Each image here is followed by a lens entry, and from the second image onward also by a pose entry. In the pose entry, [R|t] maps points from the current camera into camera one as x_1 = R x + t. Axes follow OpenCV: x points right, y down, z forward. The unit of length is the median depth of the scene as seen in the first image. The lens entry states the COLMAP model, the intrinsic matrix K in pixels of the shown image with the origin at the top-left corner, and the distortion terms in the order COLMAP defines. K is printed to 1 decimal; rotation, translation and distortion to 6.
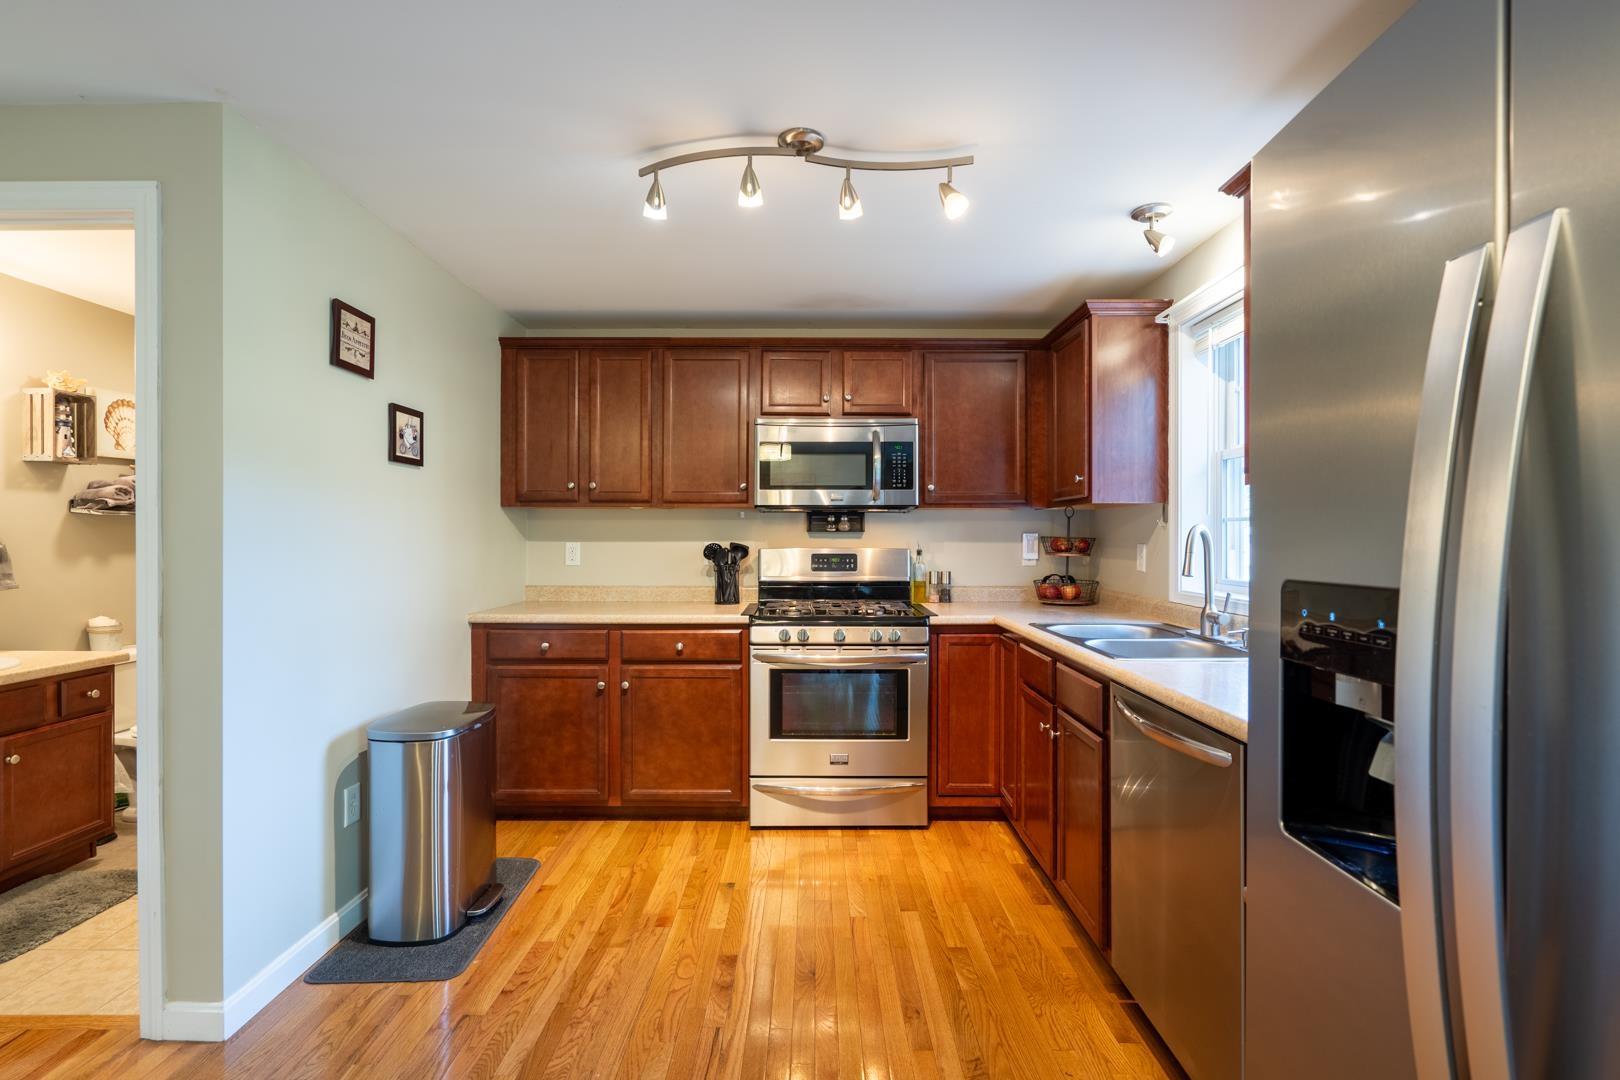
lens RADIAL K [[736.5, 0, 804.4], [0, 736.5, 539.2], [0, 0, 1]] dist [-0.006872, 0.002041]
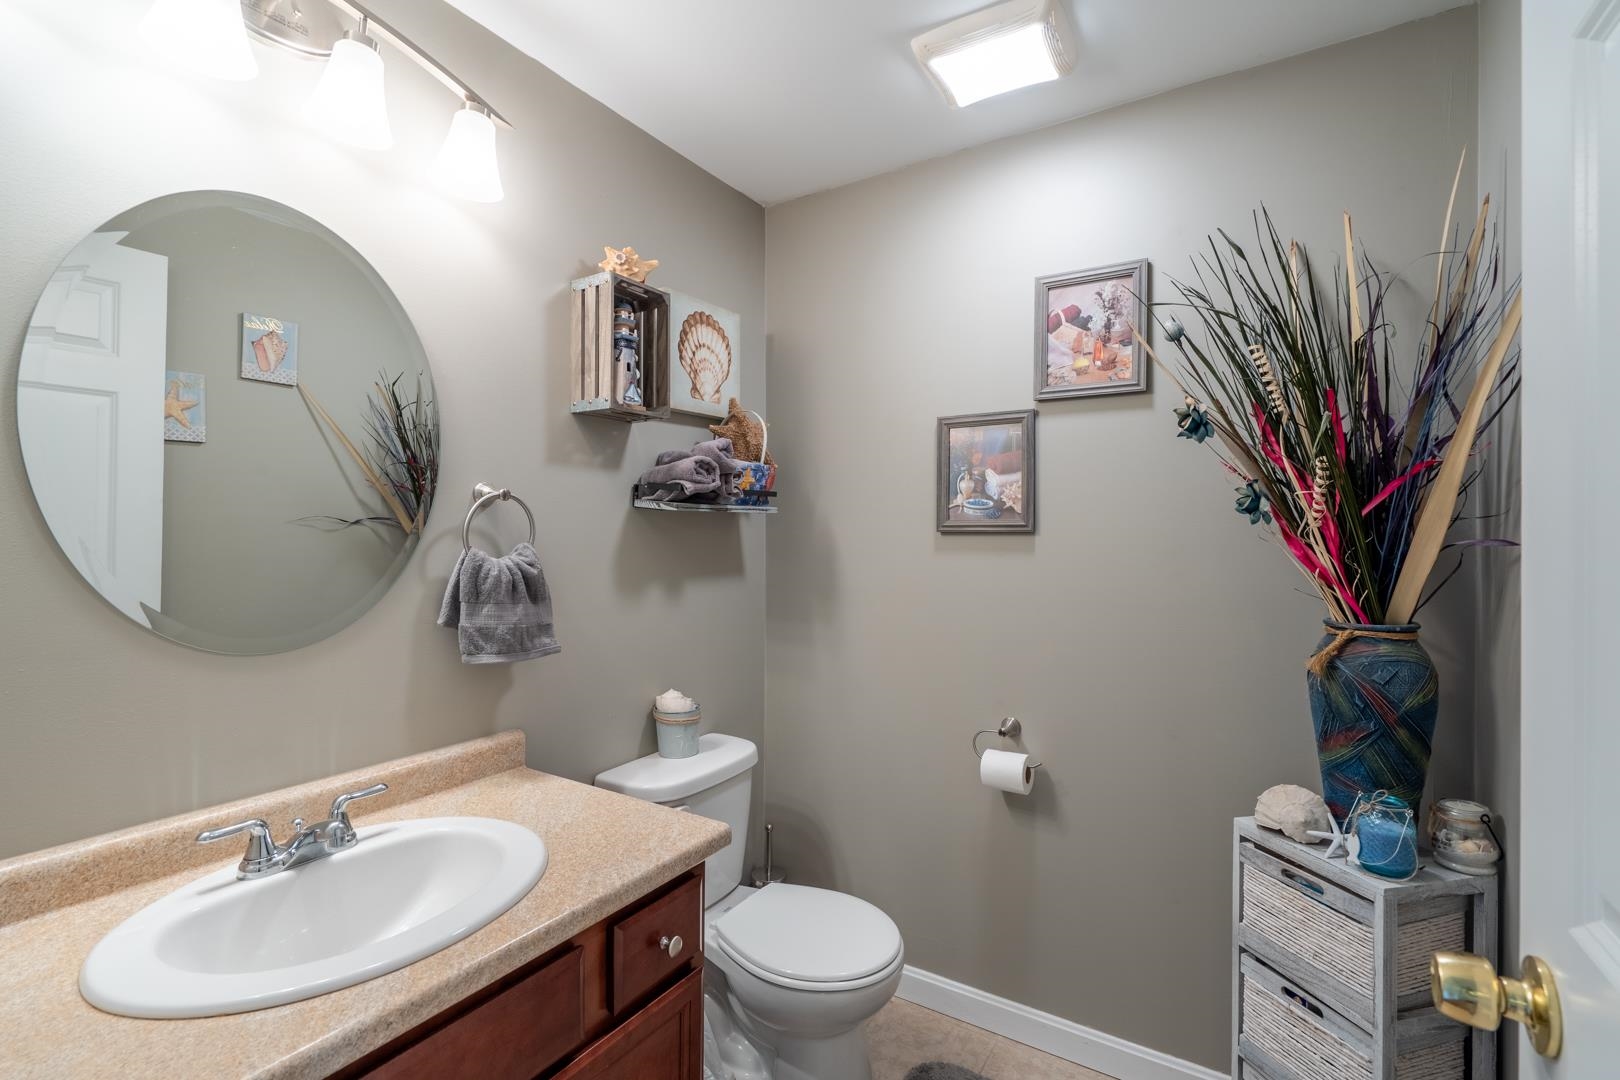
lens RADIAL K [[736.5, 0, 801.2], [0, 736.5, 528.9], [0, 0, 1]] dist [-0.006872, 0.002041]
pose [[0.844801, -0.001182, -0.535080, -0.604648], [-0.005224, 0.999932, -0.010457, -0.015152], [0.535056, 0.011629, 0.844737, 0.605567]]
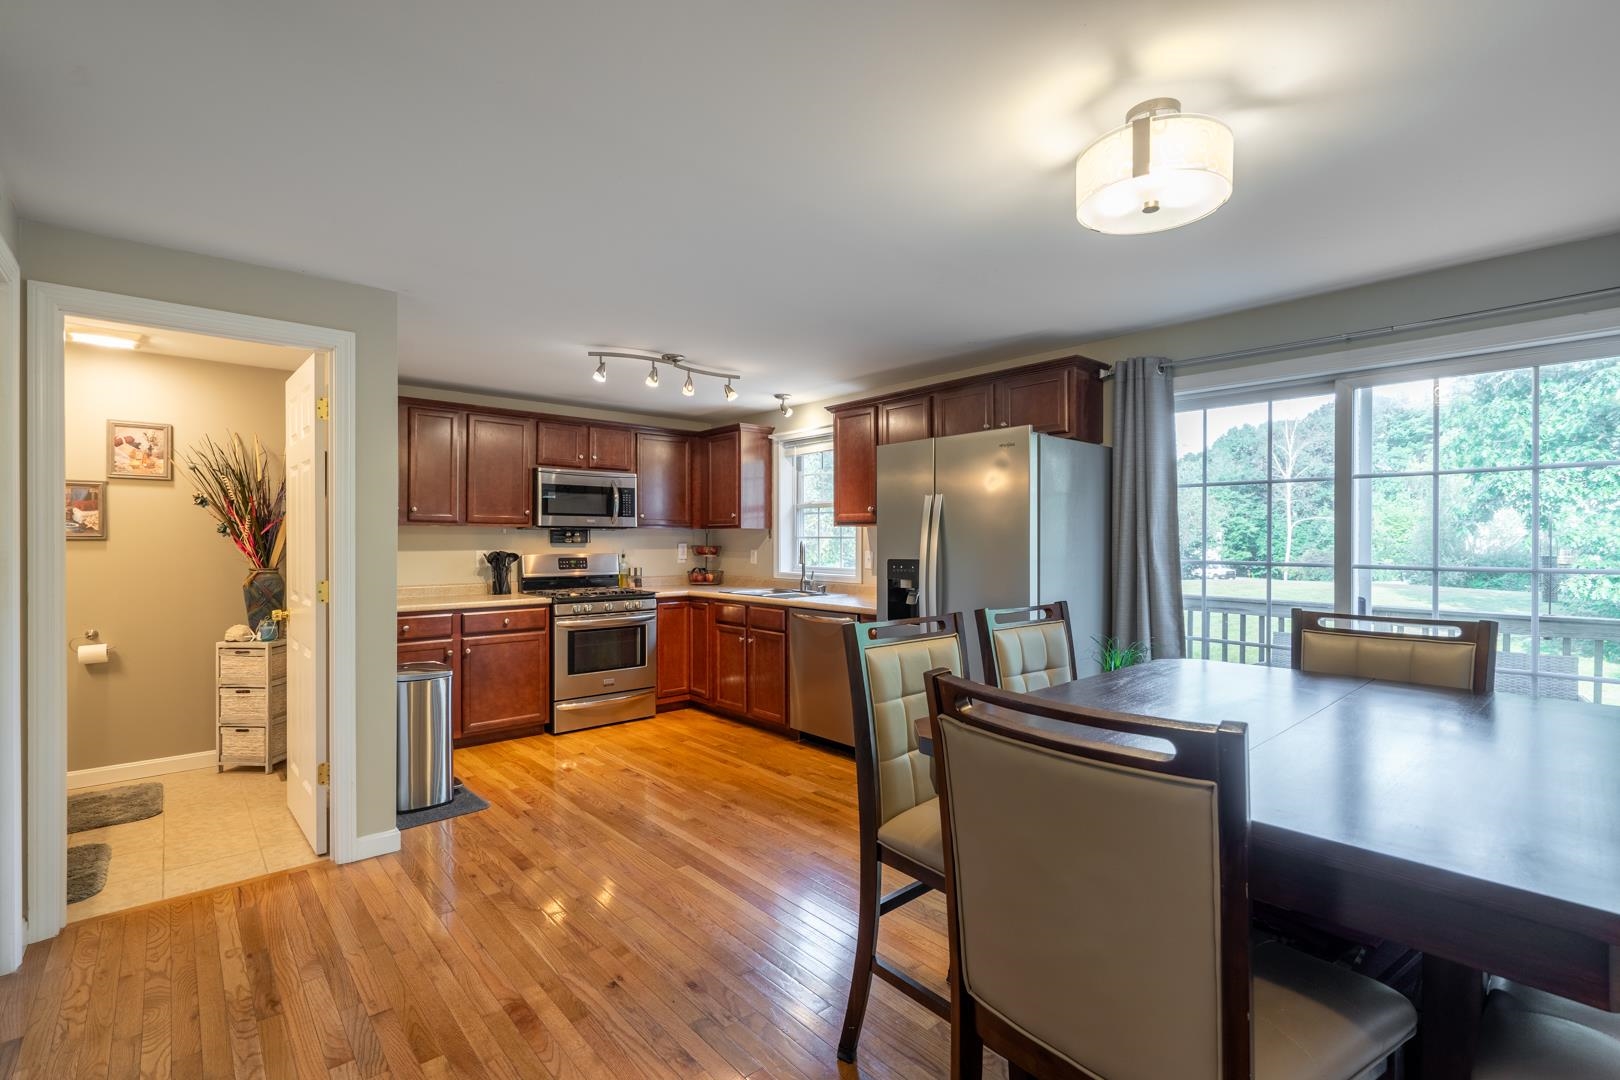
lens RADIAL K [[736.5, 0, 811.3], [0, 736.5, 545.8], [0, 0, 1]] dist [-0.006872, 0.002041]
pose [[0.743959, -0.005300, 0.668204, -0.704624], [0.003608, 0.999986, 0.003915, -0.009634], [-0.668215, -0.000501, 0.743968, -0.513926]]
